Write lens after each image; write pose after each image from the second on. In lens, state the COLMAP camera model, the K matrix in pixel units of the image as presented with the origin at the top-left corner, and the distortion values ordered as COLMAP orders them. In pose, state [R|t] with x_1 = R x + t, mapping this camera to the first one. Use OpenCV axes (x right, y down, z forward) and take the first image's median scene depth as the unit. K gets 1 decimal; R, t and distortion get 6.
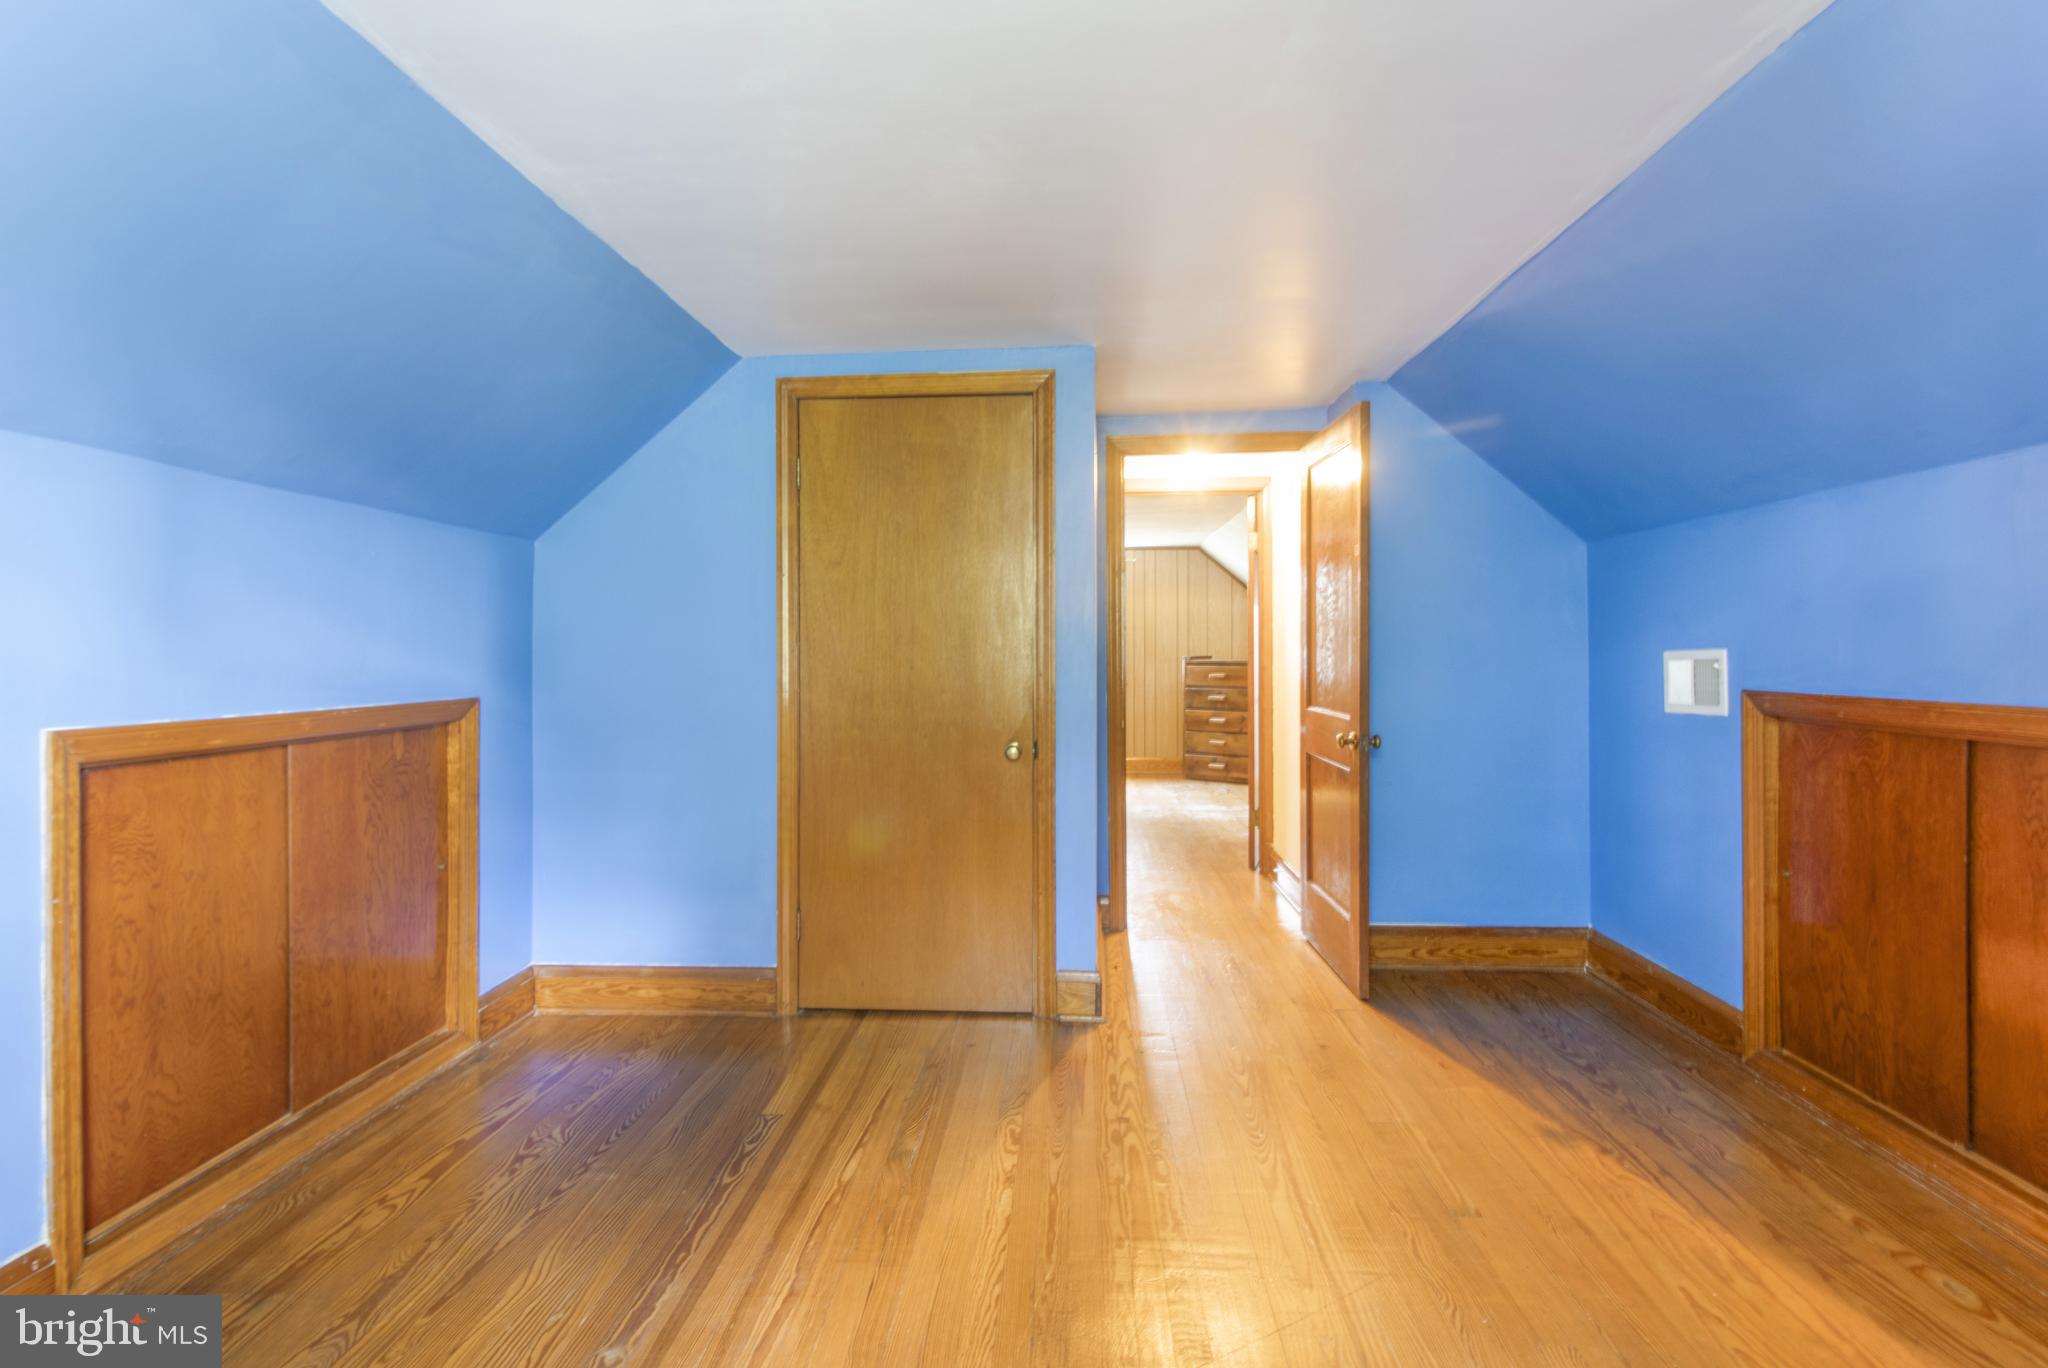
lens RADIAL K [[969.4, 0, 1024.0], [0, 969.4, 684.0], [0, 0, 1]] dist [0.036274, -0.021532]
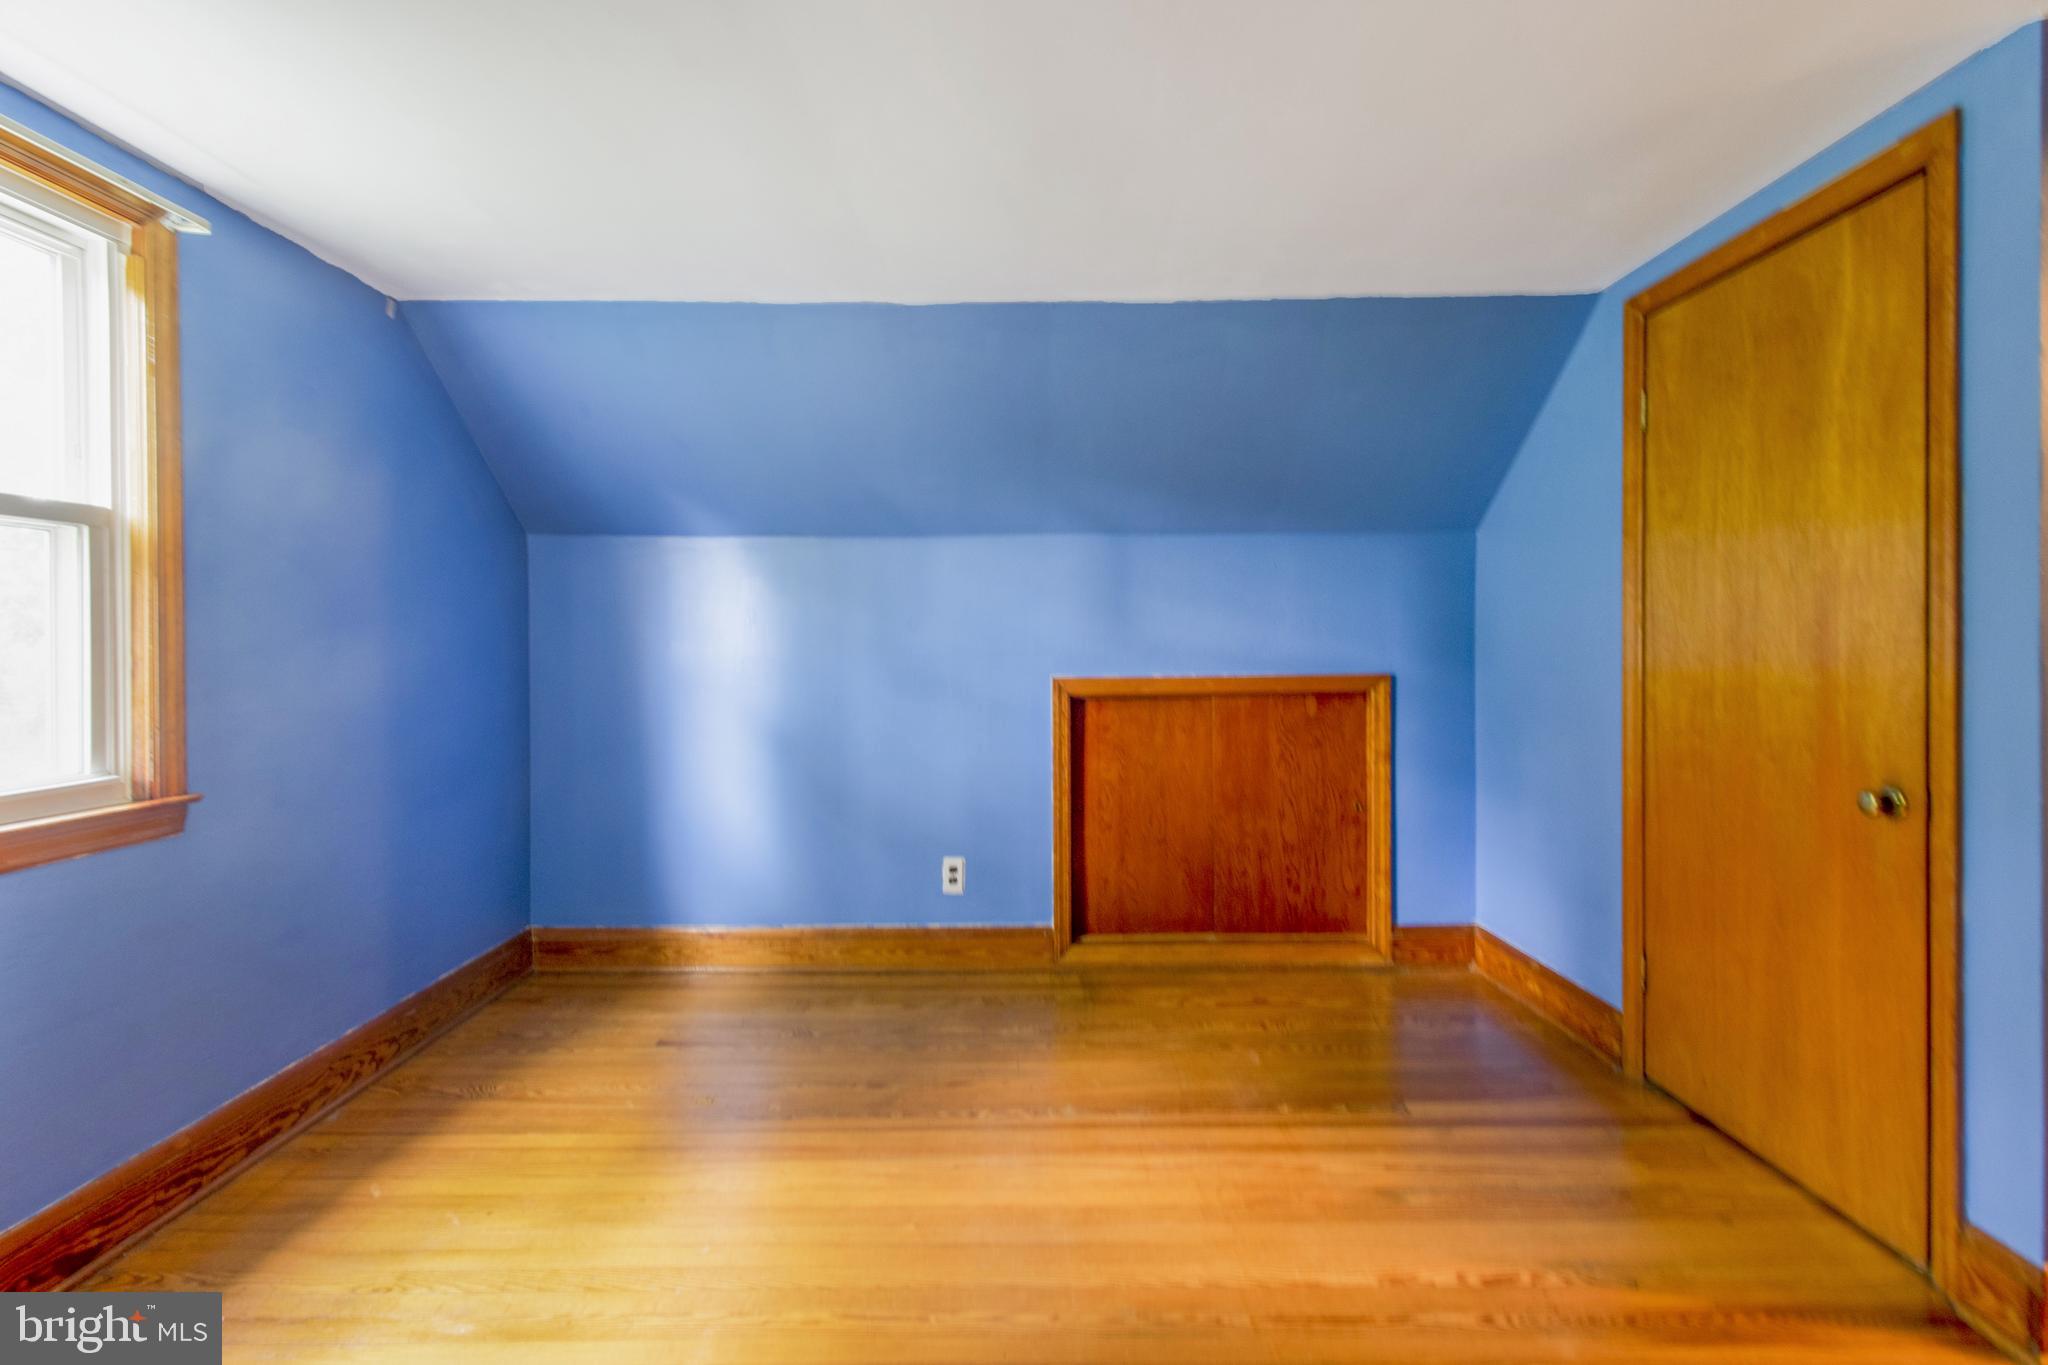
lens RADIAL K [[938.5, 0, 1022.5], [0, 938.5, 665.5], [0, 0, 1]] dist [0.036069, -0.017966]
pose [[0.056694, 0.027858, -0.998003, 0.598140], [-0.020584, 0.999431, 0.026729, -0.019191], [0.998179, 0.019028, 0.057235, 0.504212]]
